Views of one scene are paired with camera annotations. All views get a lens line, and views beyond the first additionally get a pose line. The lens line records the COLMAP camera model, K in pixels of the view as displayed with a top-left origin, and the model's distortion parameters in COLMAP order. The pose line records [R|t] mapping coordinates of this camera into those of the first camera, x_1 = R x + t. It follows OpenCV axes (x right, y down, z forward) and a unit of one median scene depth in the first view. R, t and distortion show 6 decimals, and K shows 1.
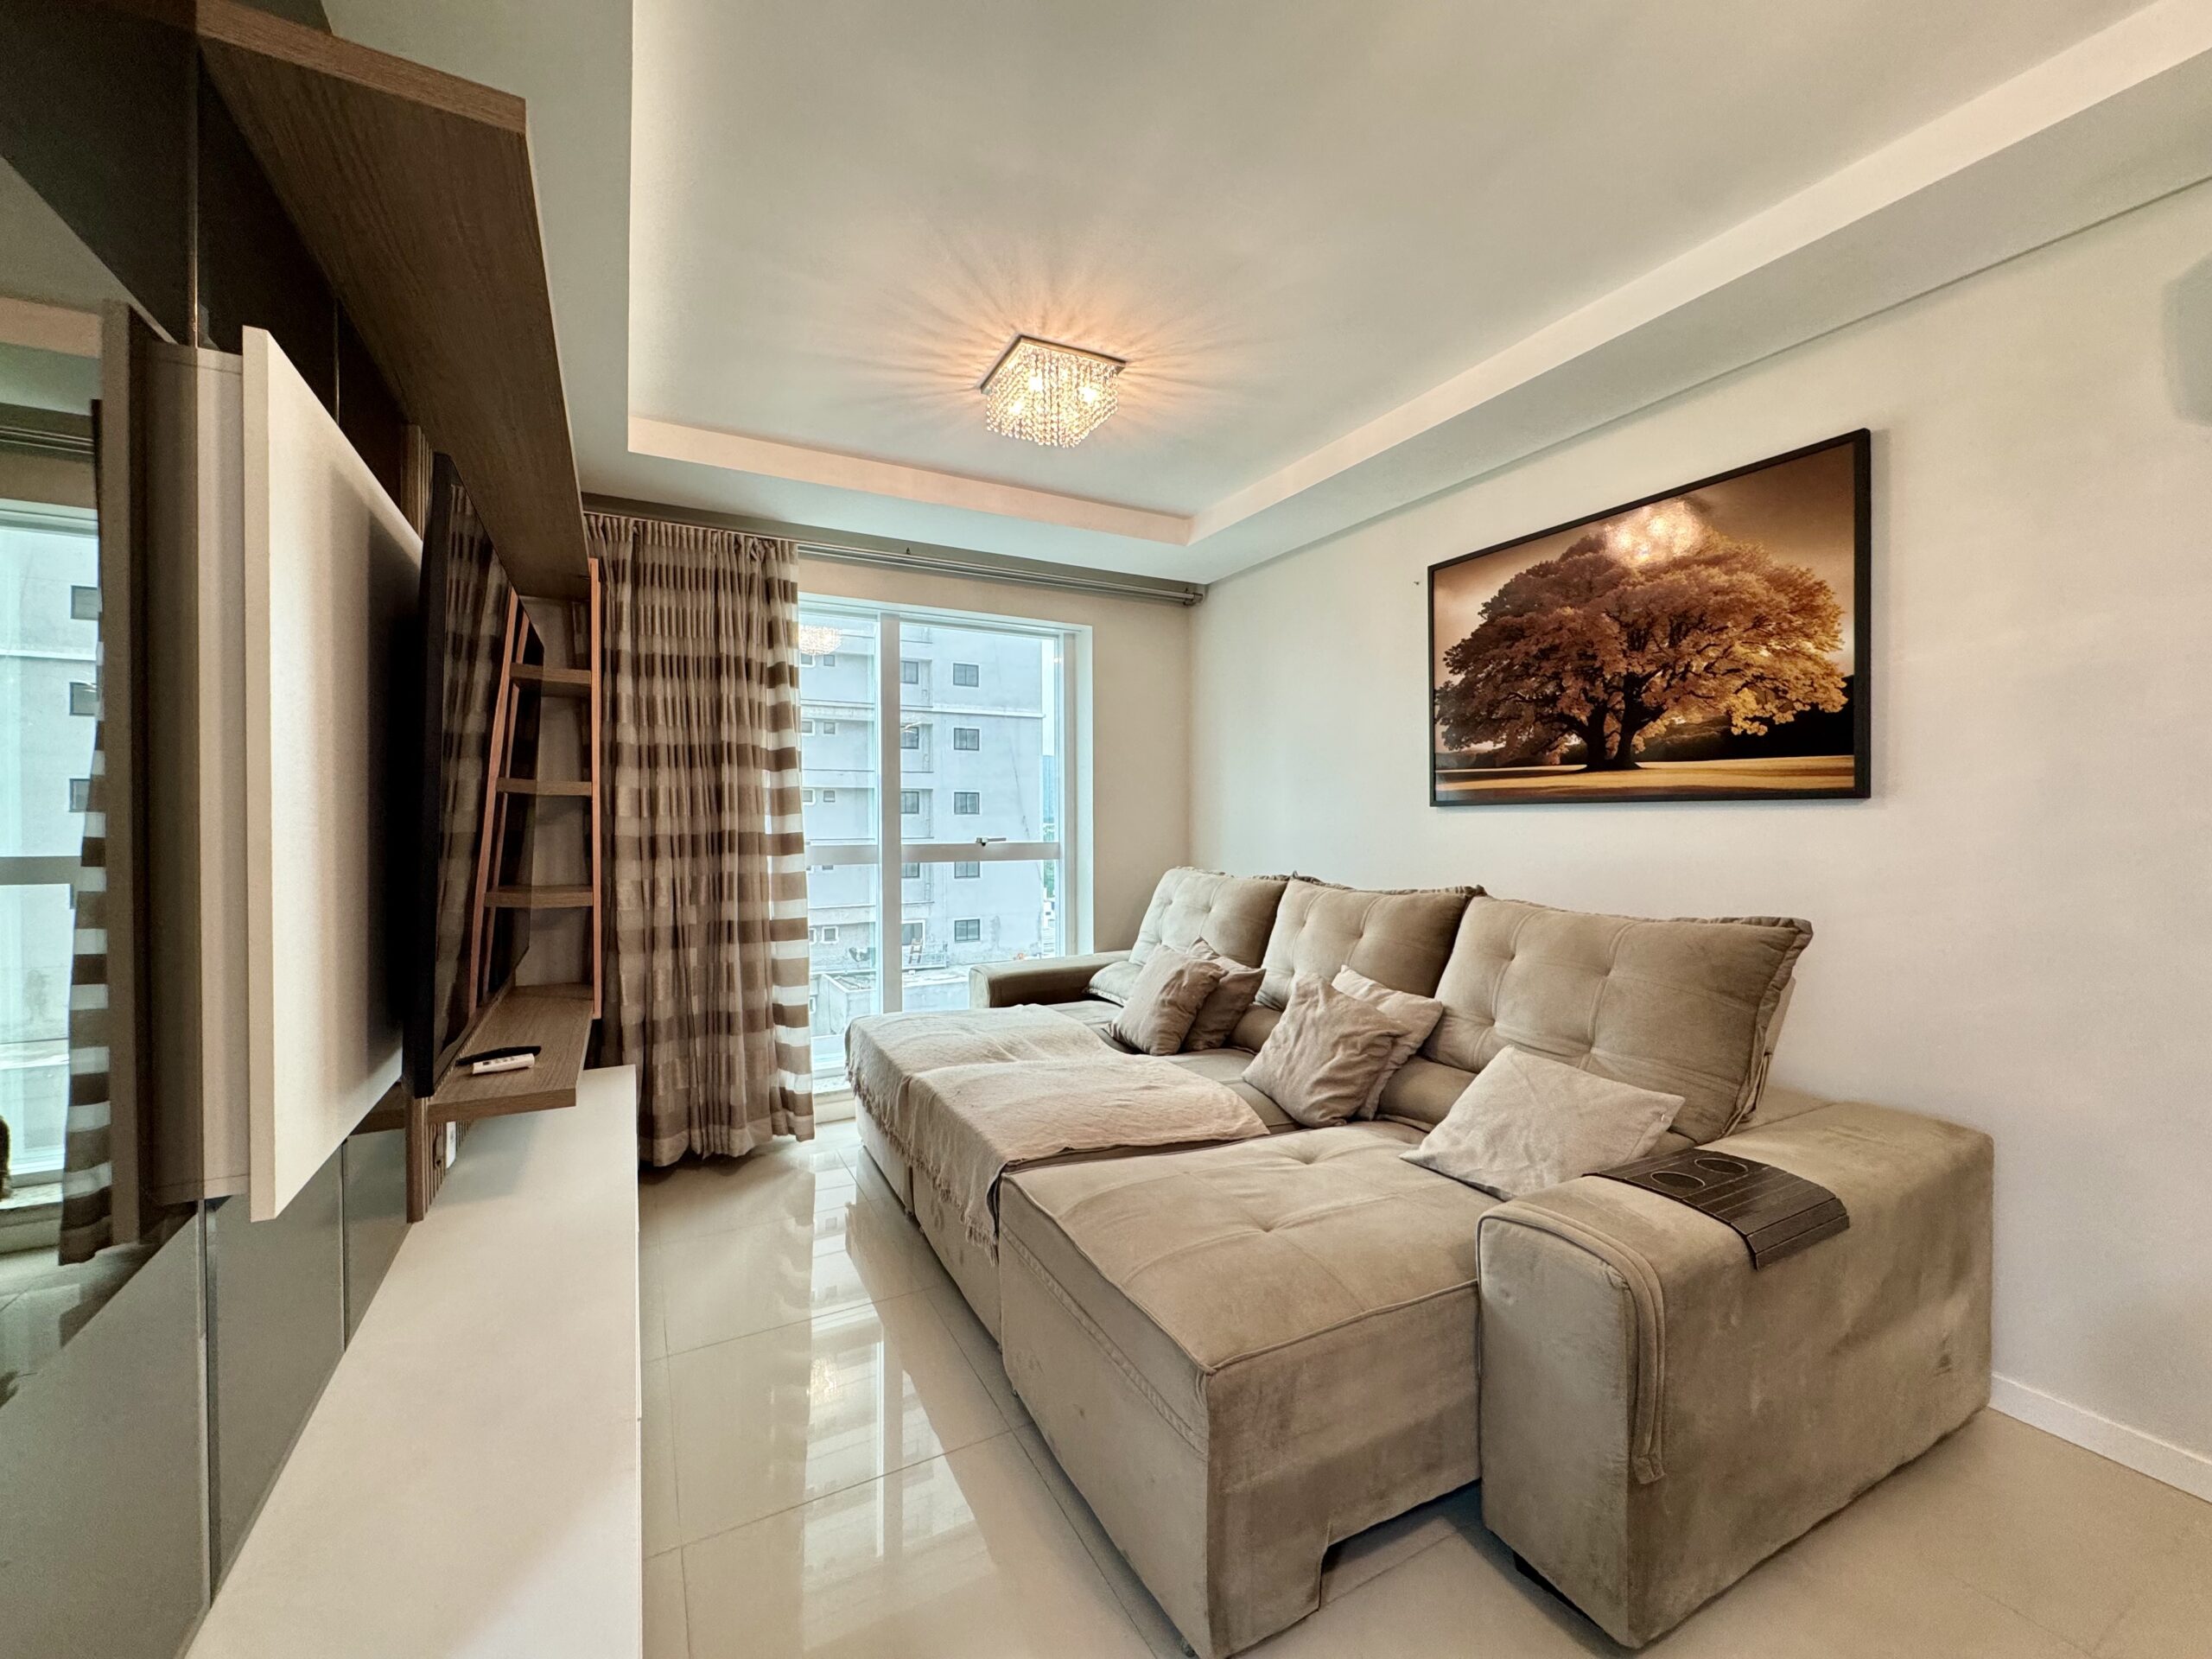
lens RADIAL K [[880.2, 0, 1103.7], [0, 880.2, 825.7], [0, 0, 1]] dist [-0.002904, -0.000363]
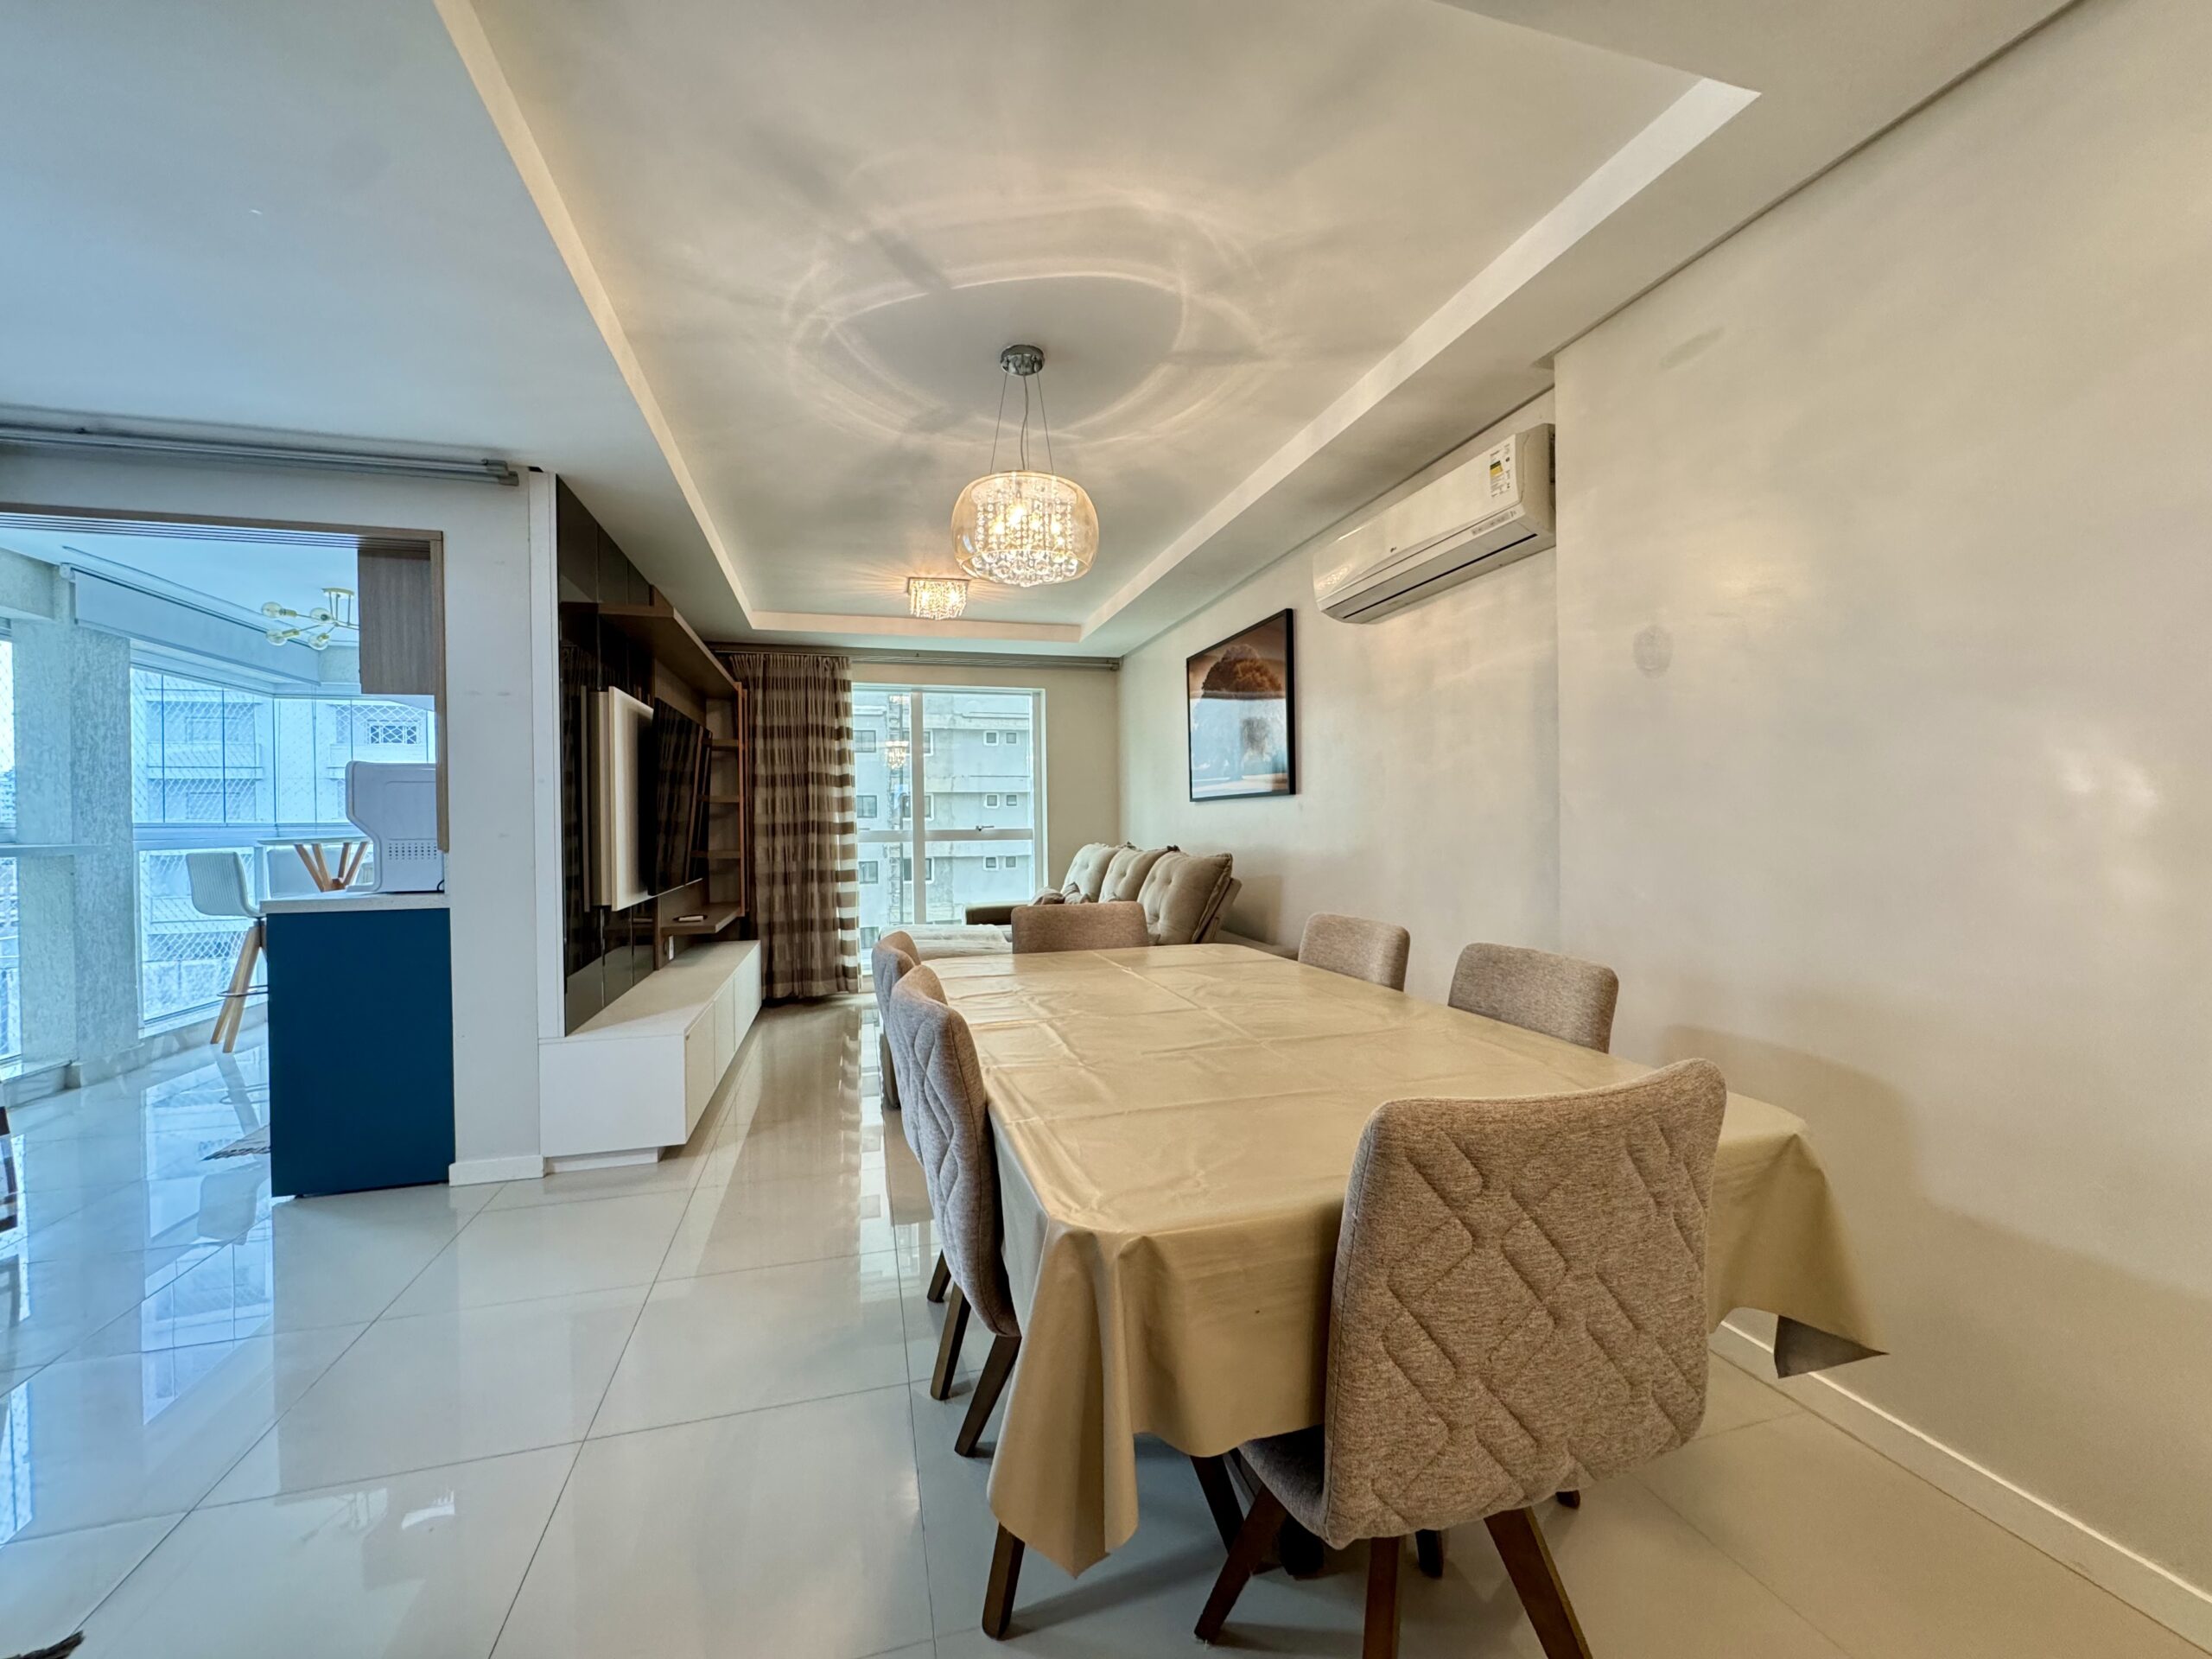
lens RADIAL K [[880.2, 0, 1103.7], [0, 880.2, 825.7], [0, 0, 1]] dist [-0.002904, -0.000363]
pose [[0.976284, -0.008396, -0.216333, 0.564673], [0.008073, 0.999965, -0.002373, 0.025435], [0.216345, 0.000570, 0.976317, -0.657767]]
